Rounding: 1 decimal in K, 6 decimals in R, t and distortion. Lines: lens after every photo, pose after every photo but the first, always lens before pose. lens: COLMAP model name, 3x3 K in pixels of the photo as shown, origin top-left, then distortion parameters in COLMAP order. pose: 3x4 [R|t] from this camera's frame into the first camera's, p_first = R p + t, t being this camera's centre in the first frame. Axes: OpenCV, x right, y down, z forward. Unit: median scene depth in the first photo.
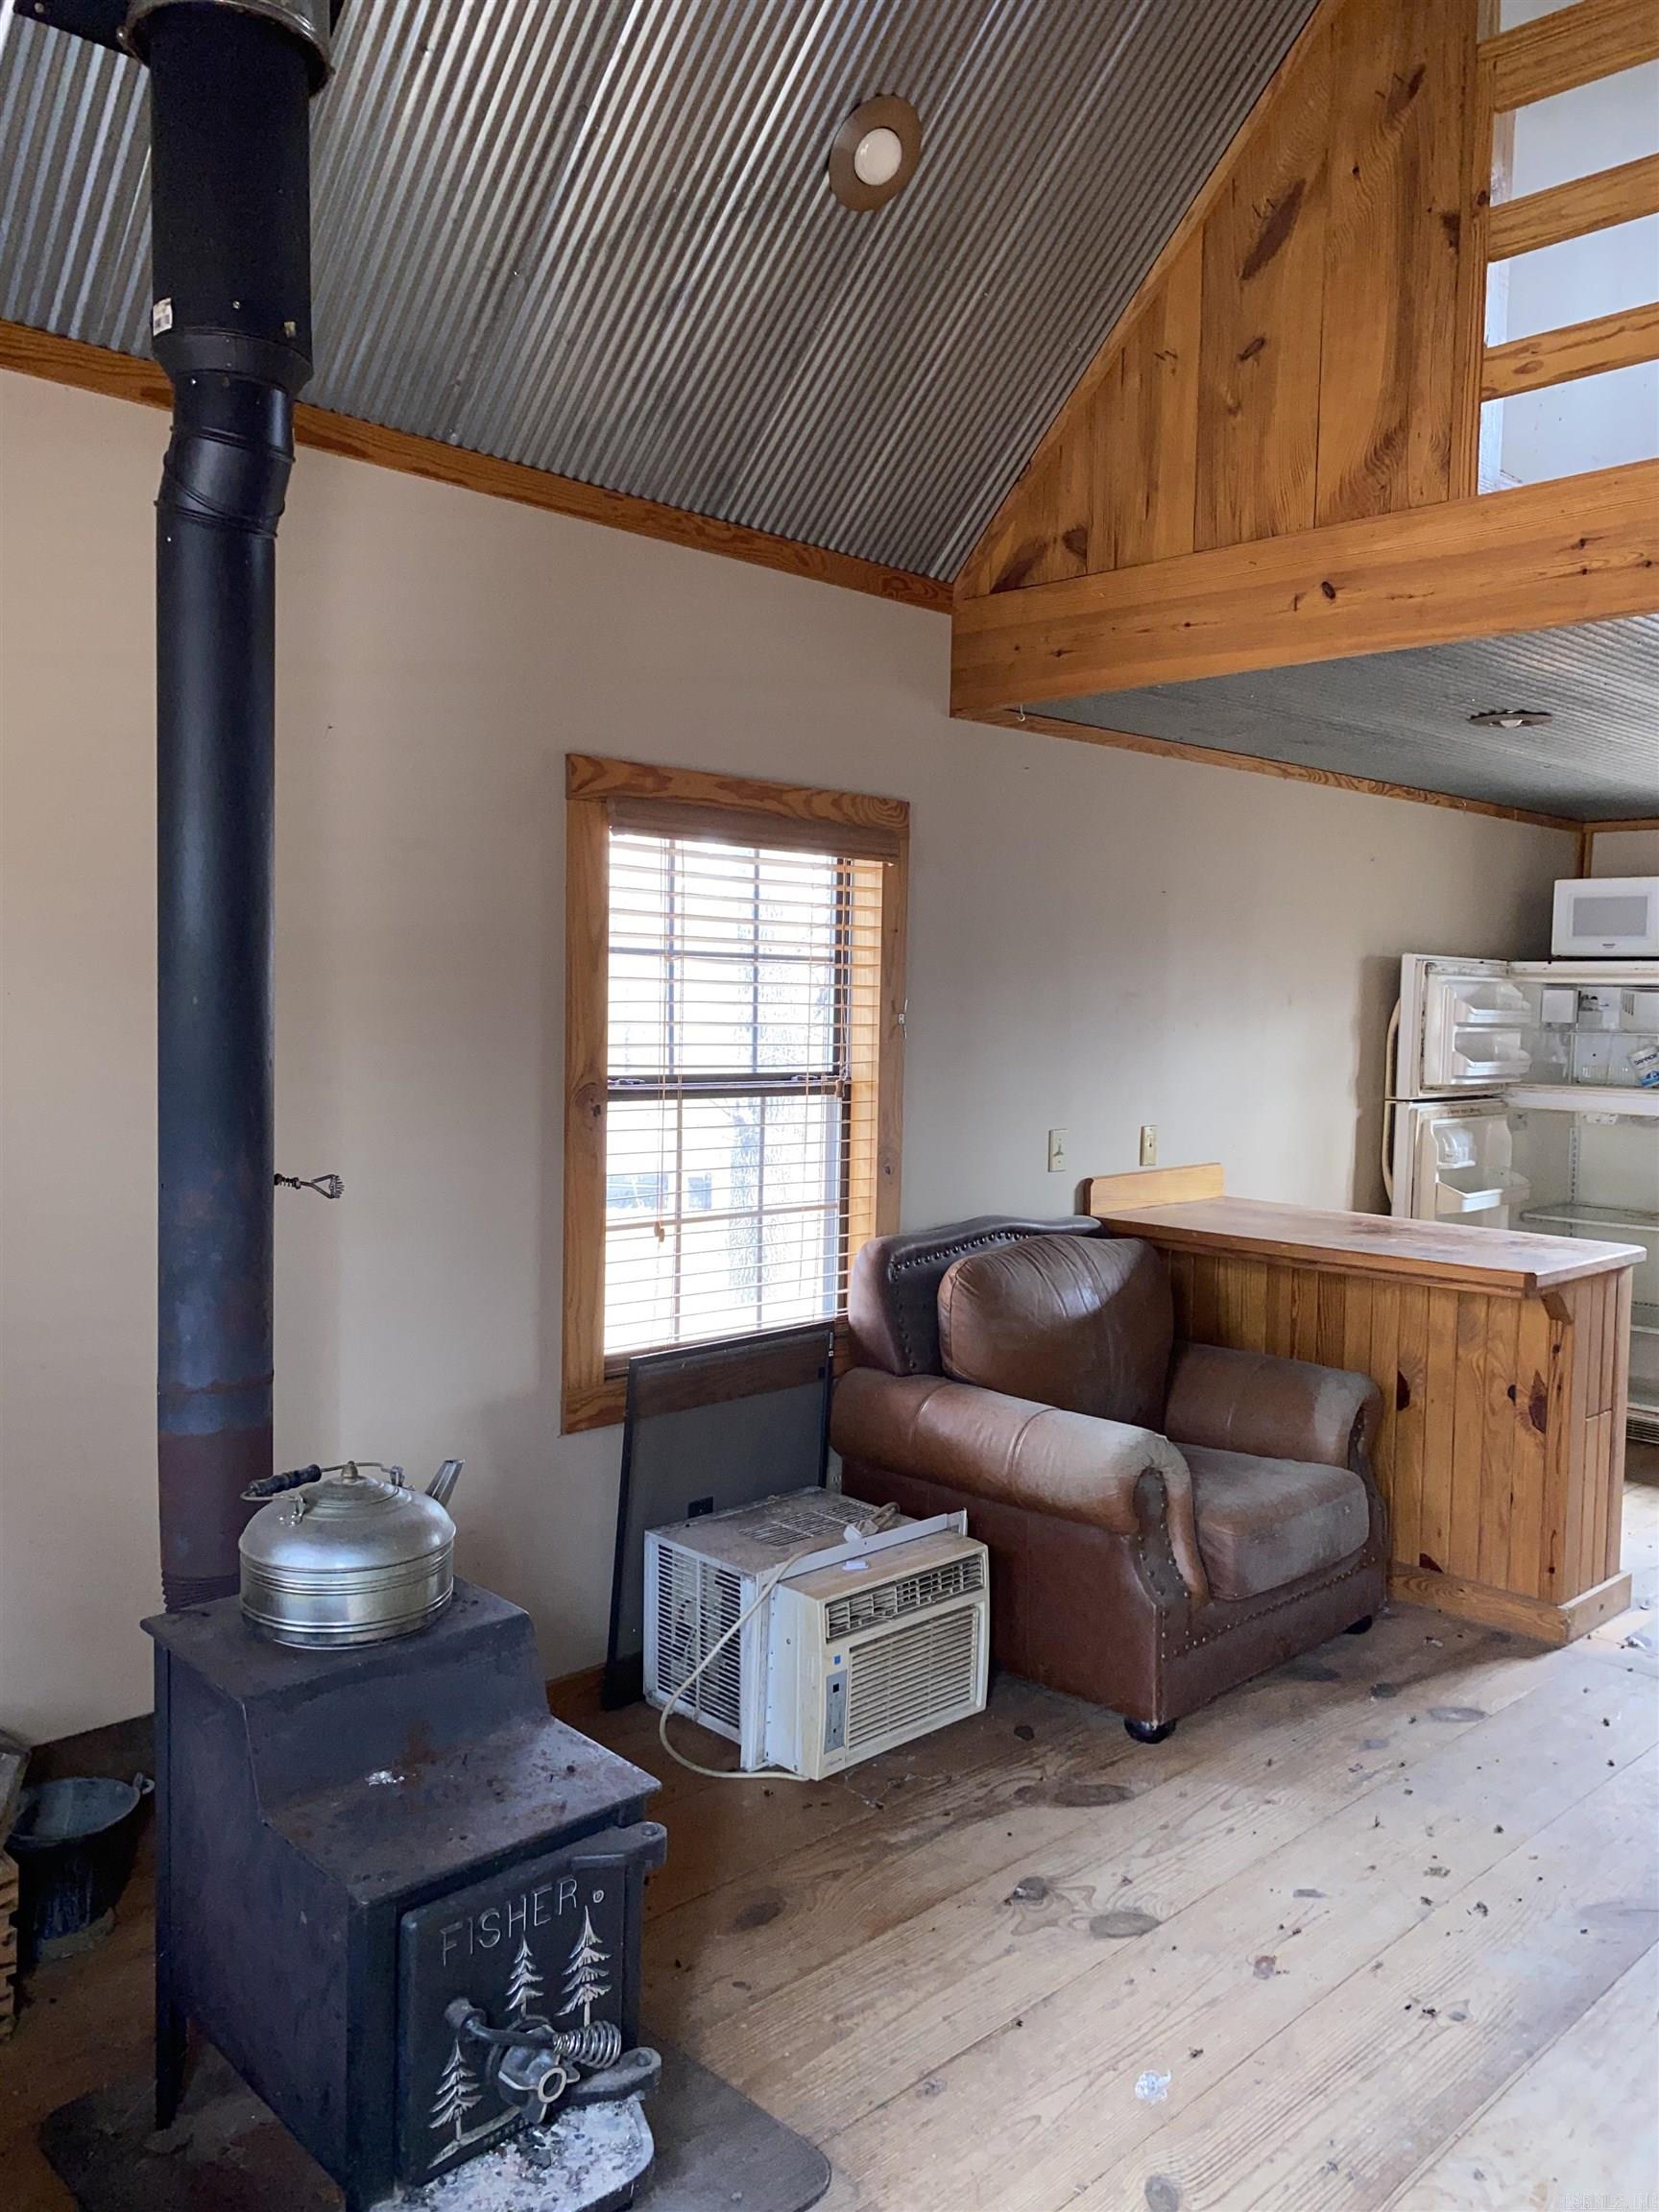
lens RADIAL K [[1654.0, 0, 881.5], [0, 1654.0, 1097.2], [0, 0, 1]] dist [0.028149, -0.029607]
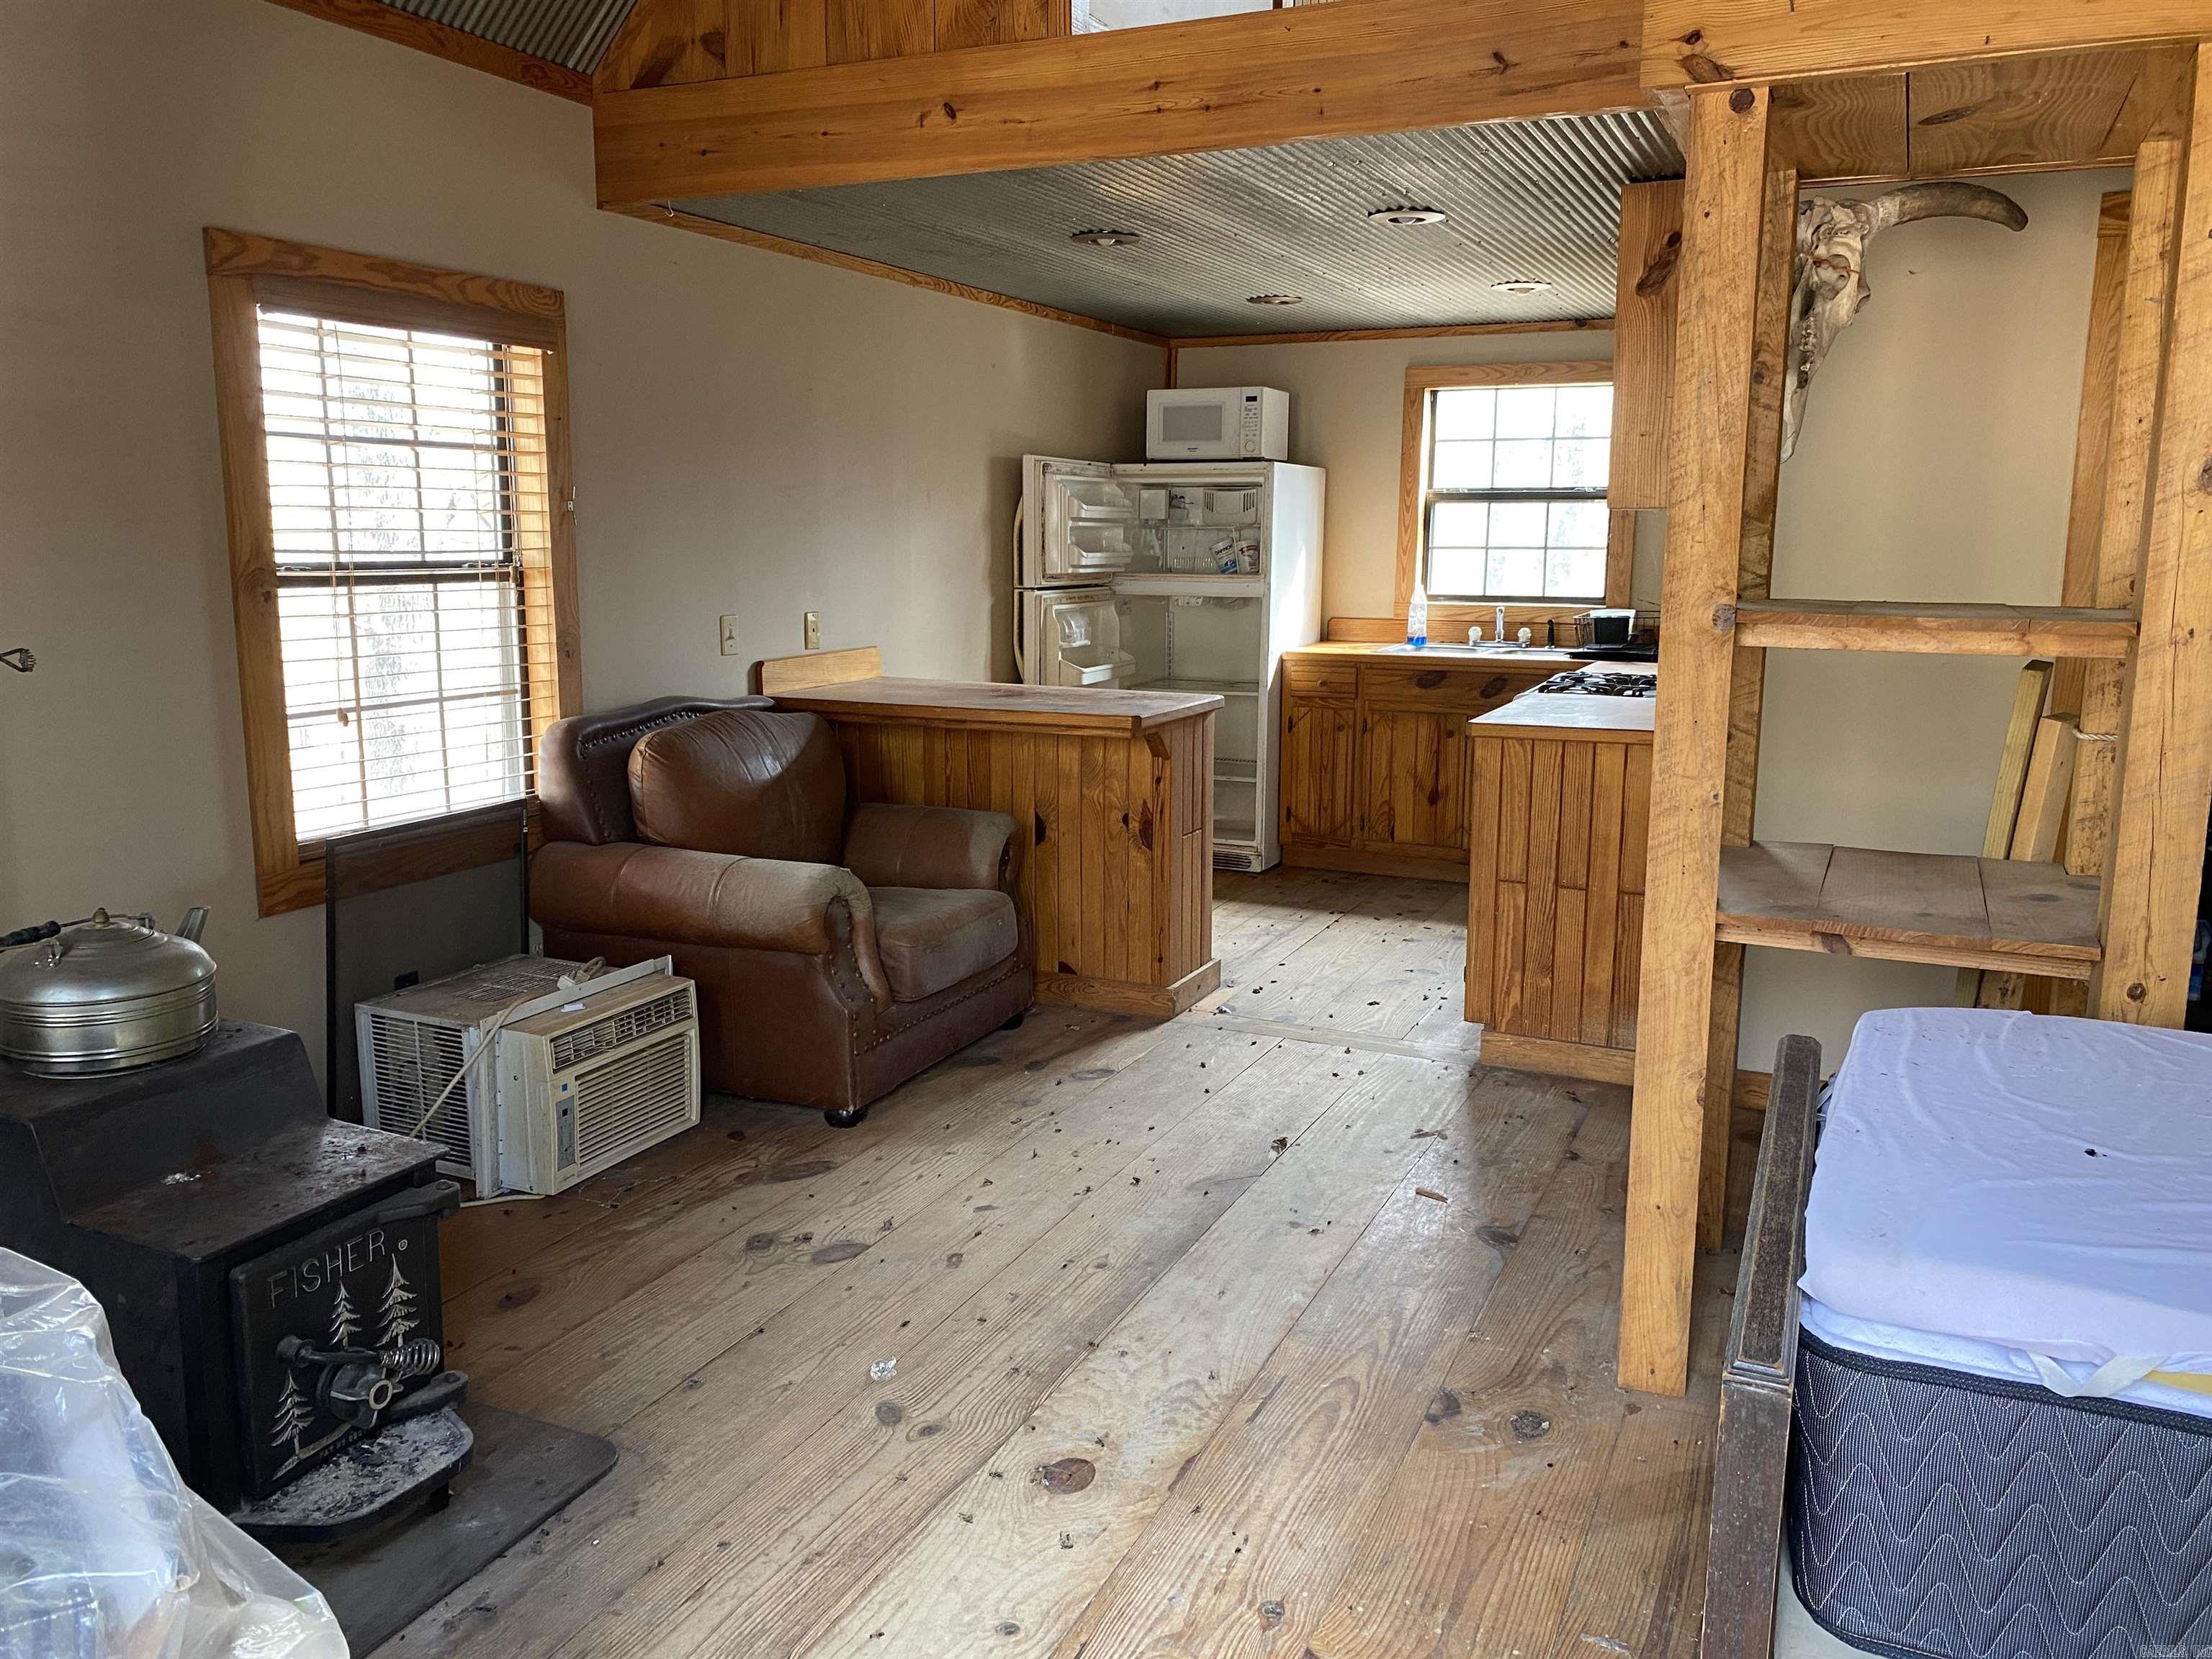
lens RADIAL K [[1654.0, 0, 1108.4], [0, 1654.0, 810.5], [0, 0, 1]] dist [0.028149, -0.029607]
pose [[0.936494, -0.073086, 0.342983, -0.048895], [0.034271, 0.992434, 0.117903, 0.034639], [-0.349005, -0.098661, 0.931913, -0.127176]]
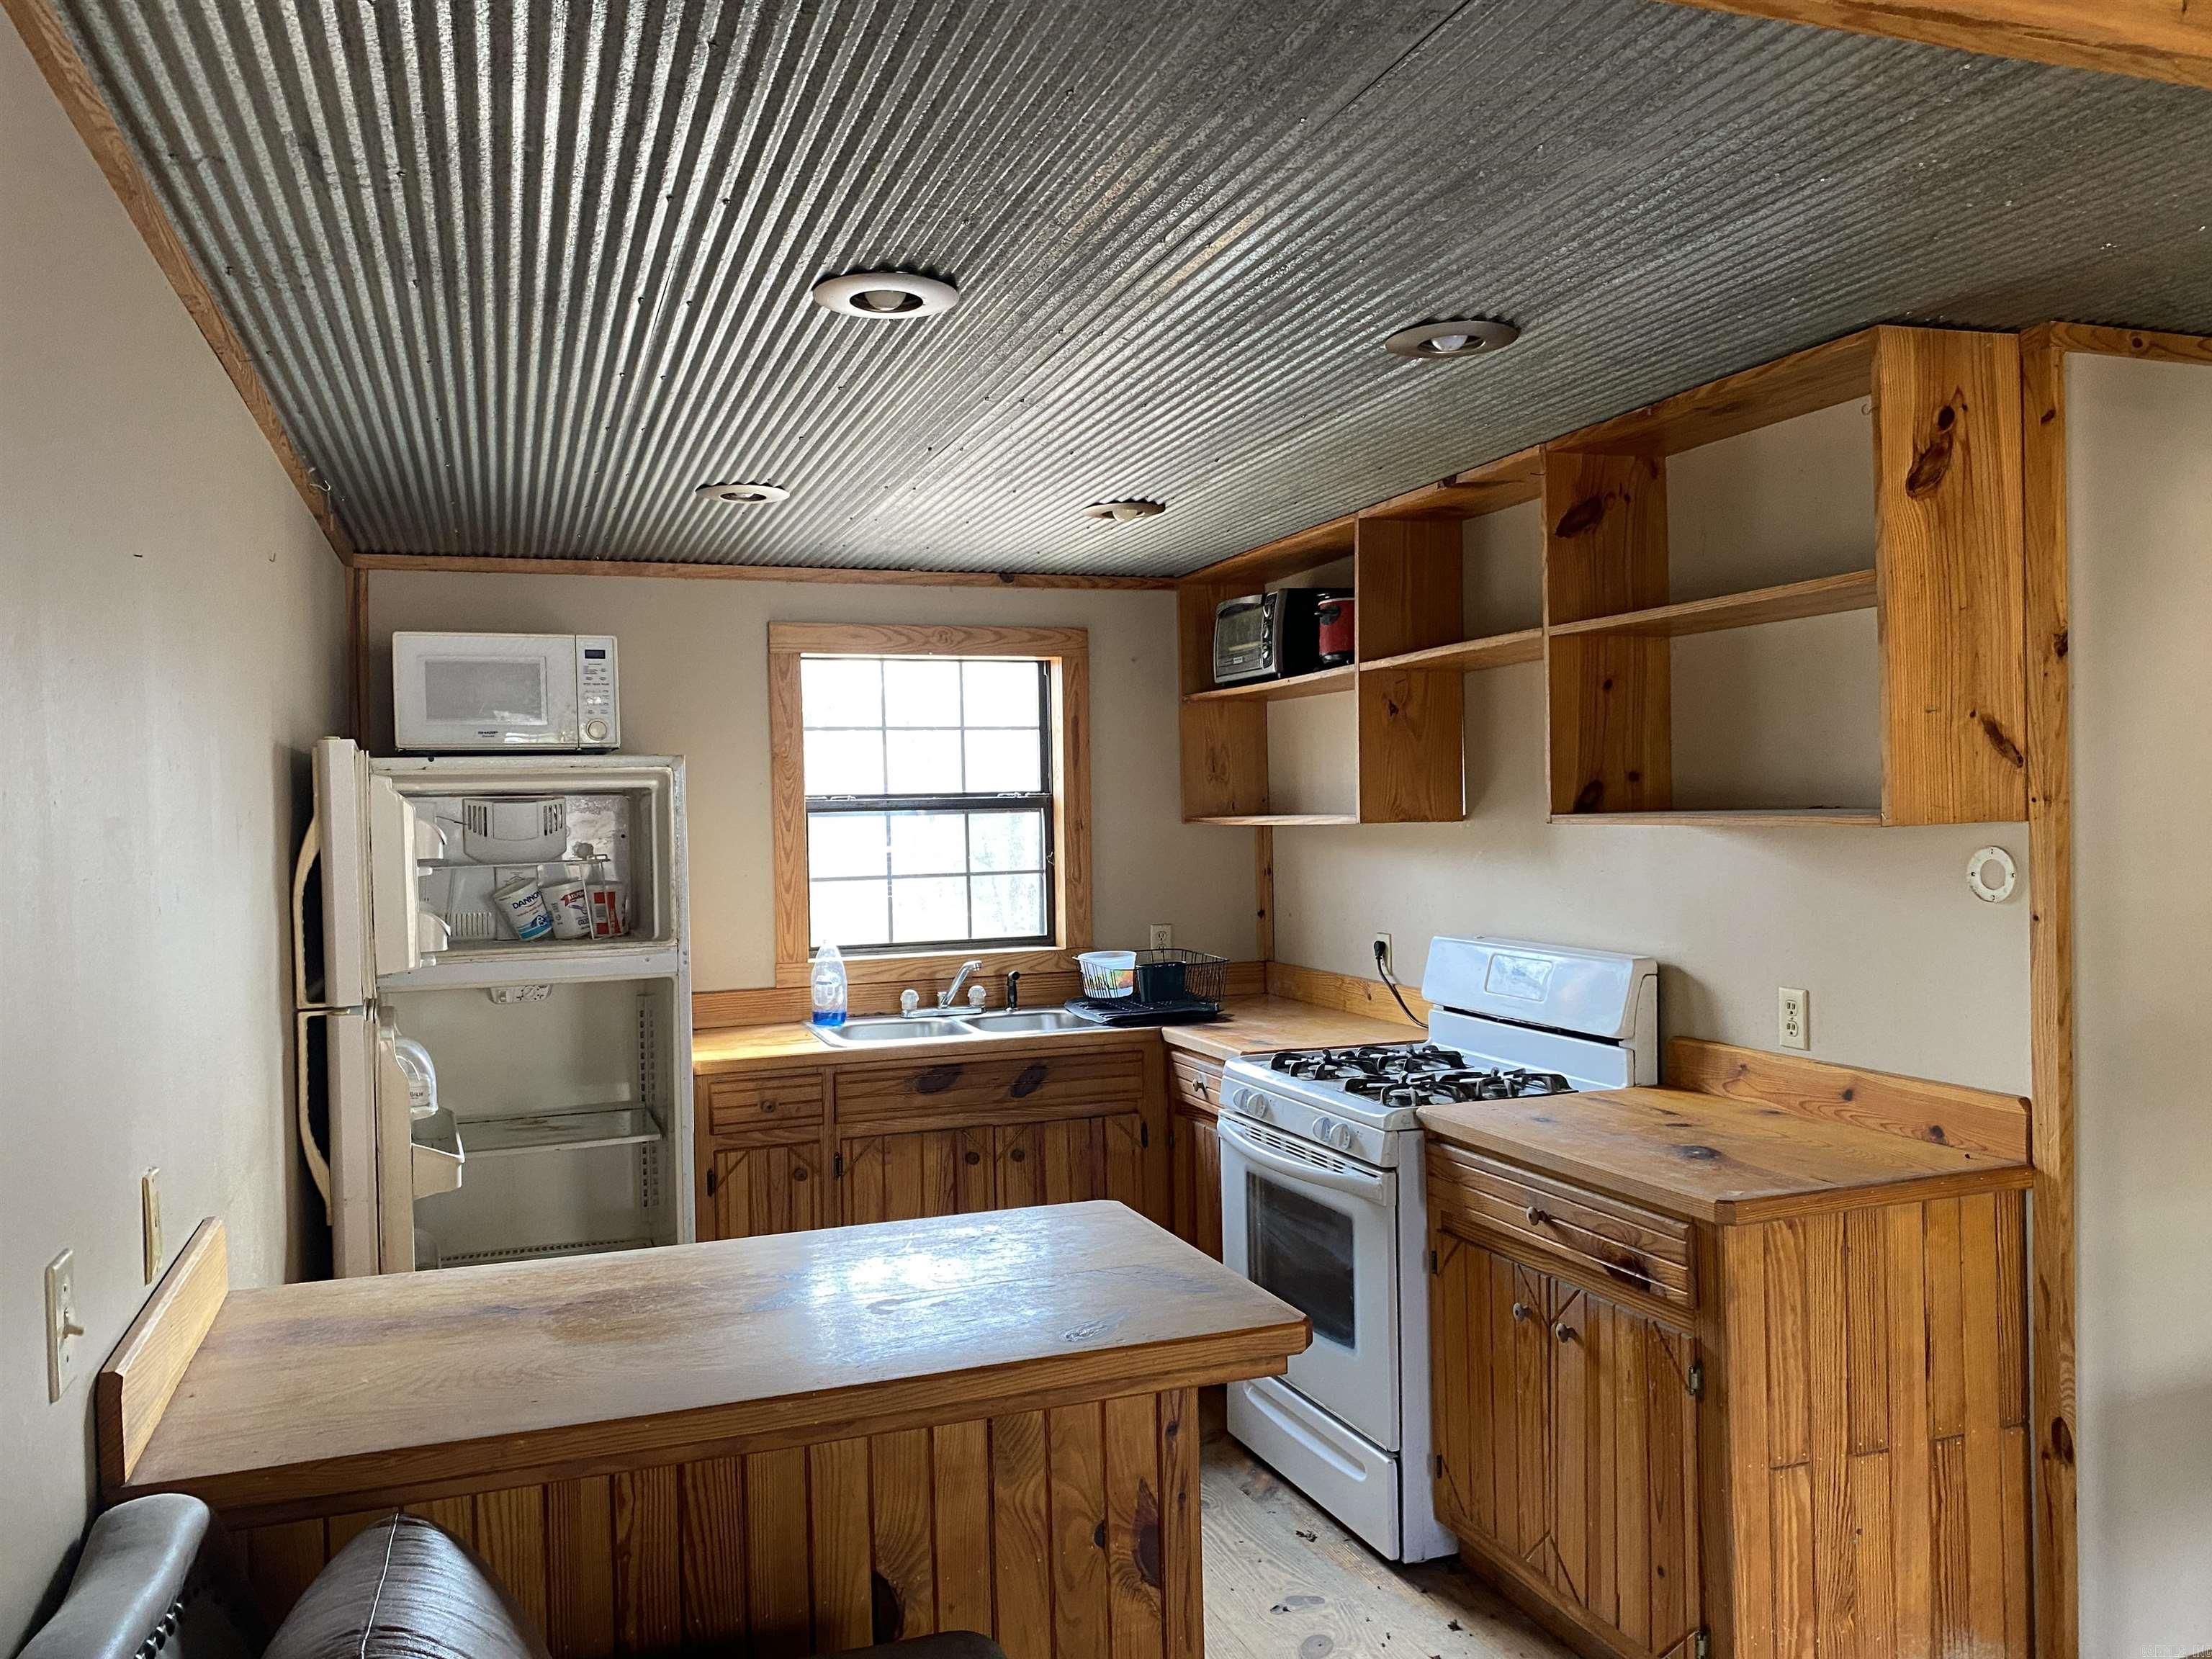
lens RADIAL K [[1654.0, 0, 1060.0], [0, 1654.0, 846.5], [0, 0, 1]] dist [0.028149, -0.029607]
pose [[0.433033, -0.047864, 0.900106, -0.115420], [0.086589, 0.996180, 0.011315, -0.059582], [-0.897209, 0.073039, 0.435523, 0.892625]]
